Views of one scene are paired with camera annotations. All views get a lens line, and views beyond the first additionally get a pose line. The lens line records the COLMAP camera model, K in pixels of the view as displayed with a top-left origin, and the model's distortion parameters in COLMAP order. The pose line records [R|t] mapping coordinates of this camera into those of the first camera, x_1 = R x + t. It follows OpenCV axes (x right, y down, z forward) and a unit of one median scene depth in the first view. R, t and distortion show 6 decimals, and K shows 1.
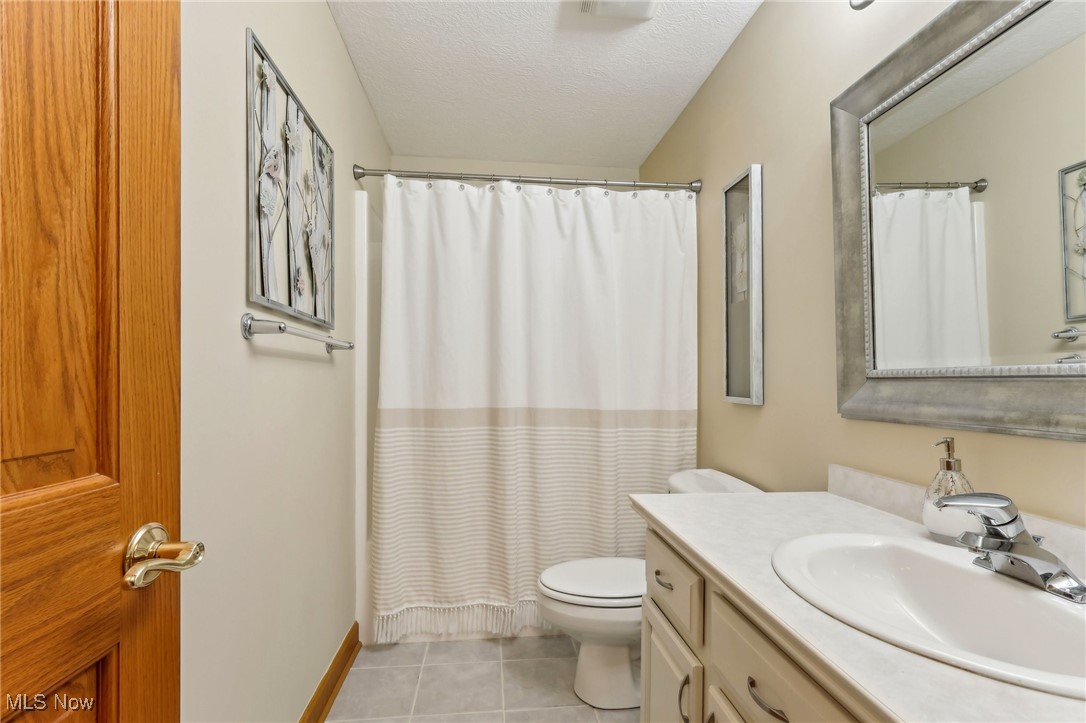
lens RADIAL K [[510.2, 0, 550.5], [0, 510.2, 371.5], [0, 0, 1]] dist [-0.000016, 0.002101]
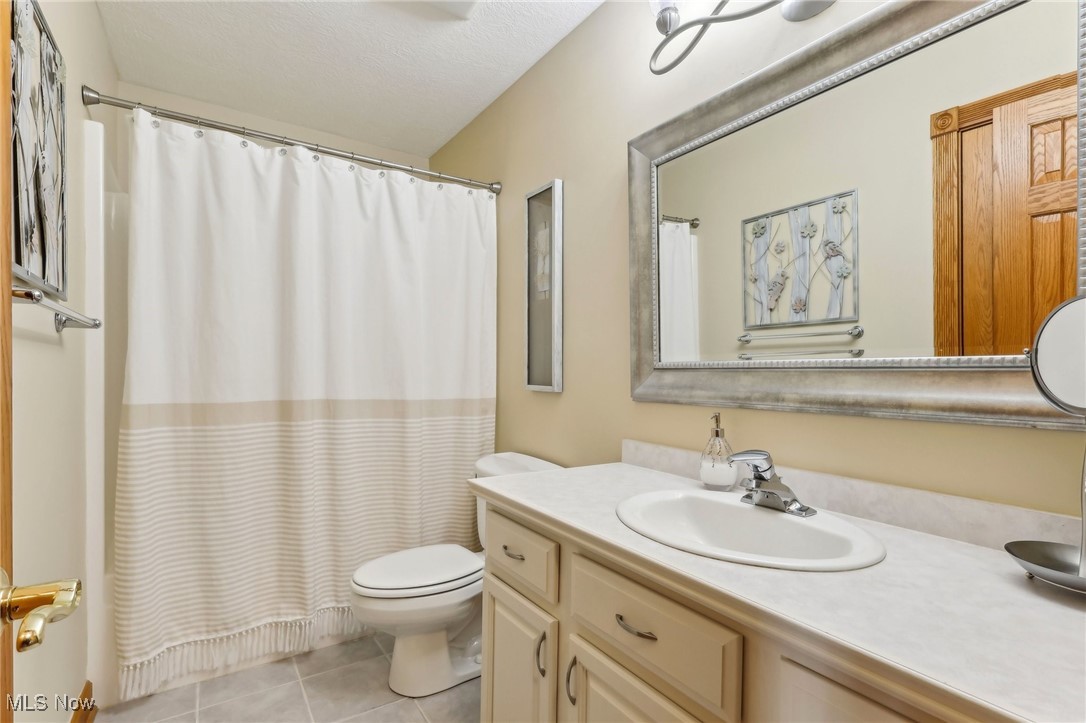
lens RADIAL K [[510.2, 0, 547.3], [0, 510.2, 366.3], [0, 0, 1]] dist [-0.000016, 0.002101]
pose [[0.890280, 0.007543, 0.455351, -0.120261], [-0.011625, 0.999913, 0.006165, 0.001295], [-0.455265, -0.010782, 0.890291, 0.000872]]
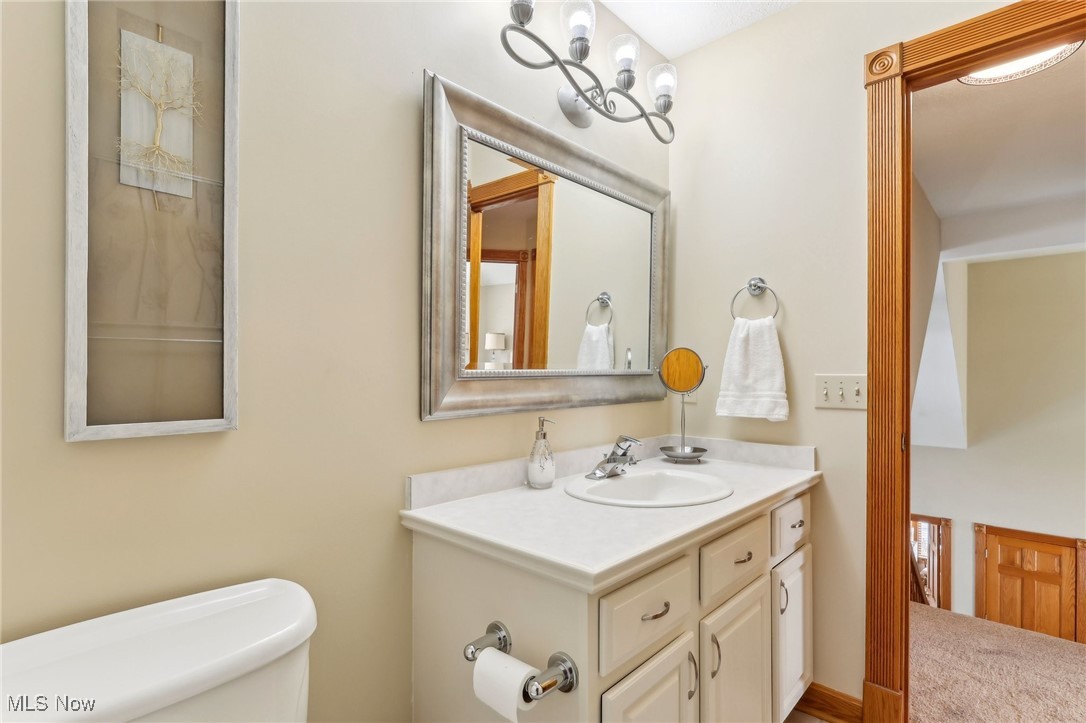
lens RADIAL K [[510.2, 0, 538.1], [0, 510.2, 370.1], [0, 0, 1]] dist [-0.000016, 0.002101]
pose [[-0.624357, 0.022728, 0.780809, -0.184266], [-0.003377, 0.999489, -0.031794, 0.020809], [-0.781132, -0.022487, -0.623961, 0.975174]]
